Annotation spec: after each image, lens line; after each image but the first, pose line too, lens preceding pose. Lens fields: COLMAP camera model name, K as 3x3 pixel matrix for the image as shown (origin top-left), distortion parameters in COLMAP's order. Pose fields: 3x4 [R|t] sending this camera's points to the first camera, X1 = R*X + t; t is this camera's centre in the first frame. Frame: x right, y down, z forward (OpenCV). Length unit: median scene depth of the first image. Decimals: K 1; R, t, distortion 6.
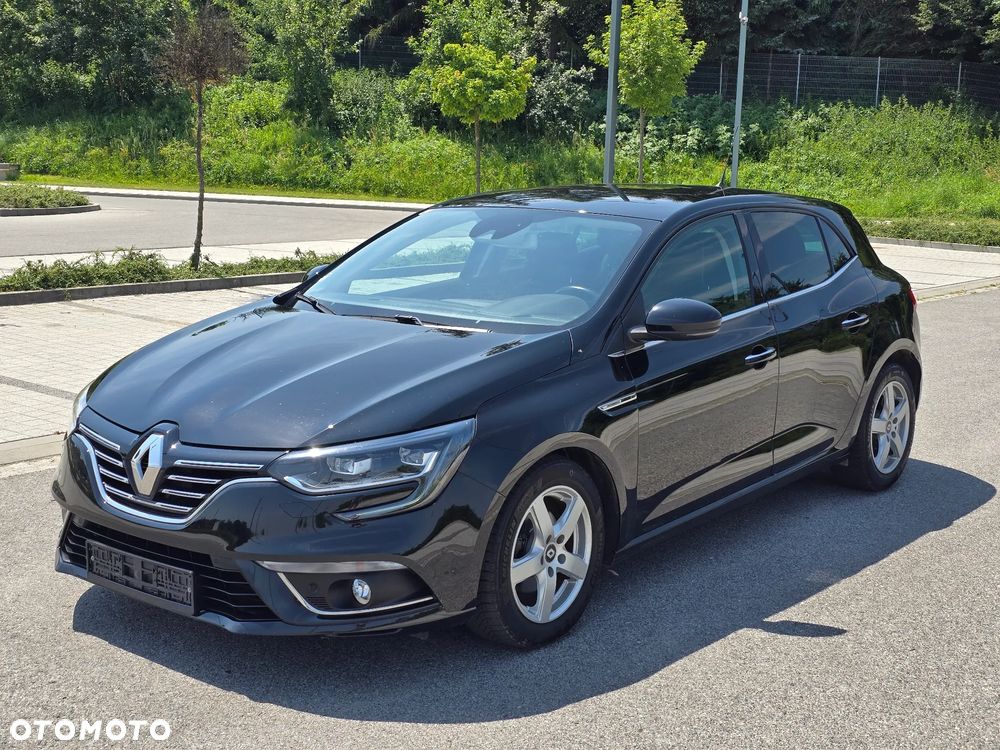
lens RADIAL K [[1337.1, 0, 534.0], [0, 1337.1, 348.3], [0, 0, 1]] dist [0.060912, 0.000000]
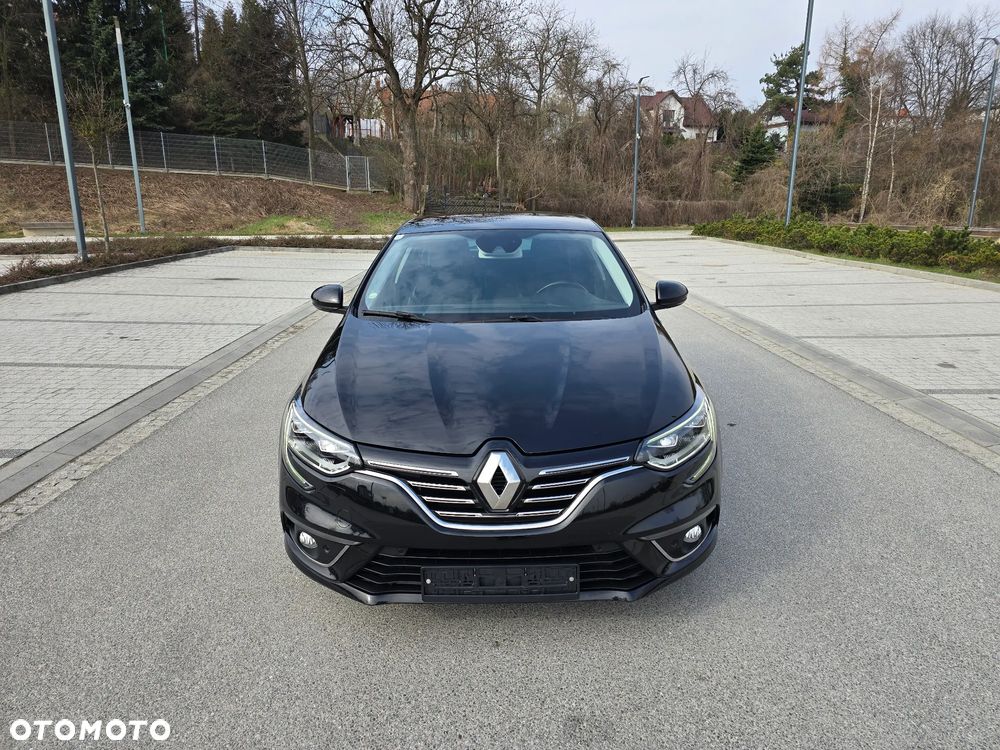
lens RADIAL K [[676.9, 0, 511.9], [0, 676.9, 354.4], [0, 0, 1]] dist [0.032429, -0.022795]
pose [[0.779815, -0.160932, 0.604971, -0.531713], [0.111680, 0.986653, 0.118509, -0.070028], [-0.615968, -0.024852, 0.787379, 0.509772]]
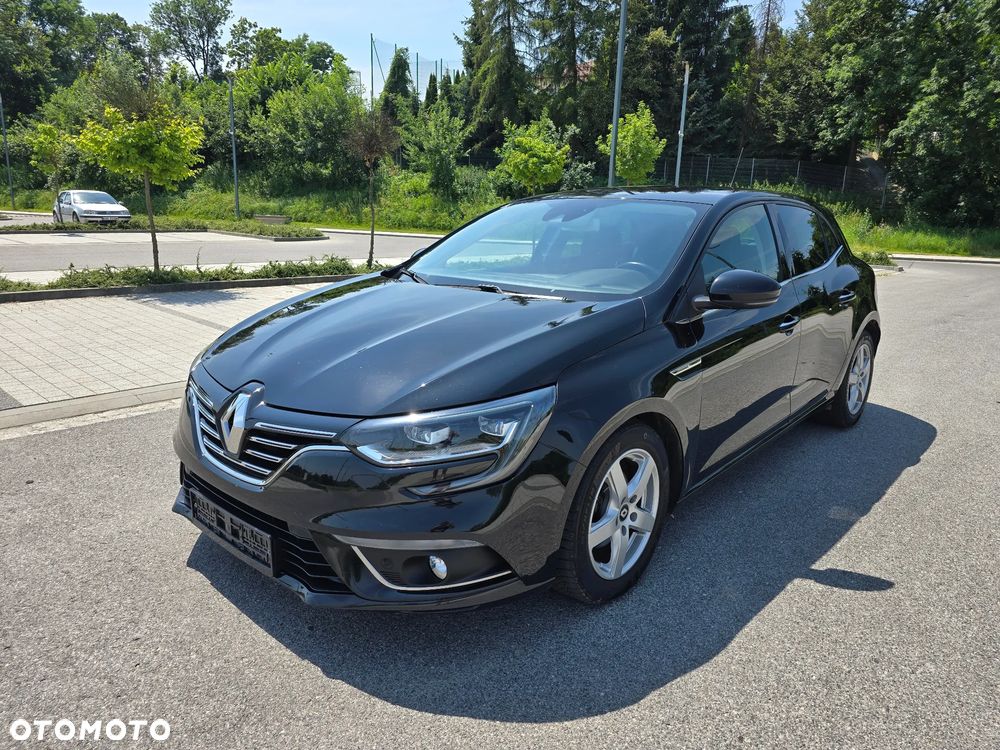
lens RADIAL K [[673.6, 0, 512.6], [0, 673.6, 370.3], [0, 0, 1]] dist [0.030949, -0.029432]
pose [[0.997785, 0.017085, -0.064285, -0.039496], [-0.011954, 0.996773, 0.079373, 0.002345], [0.065433, -0.078428, 0.994770, 0.453867]]
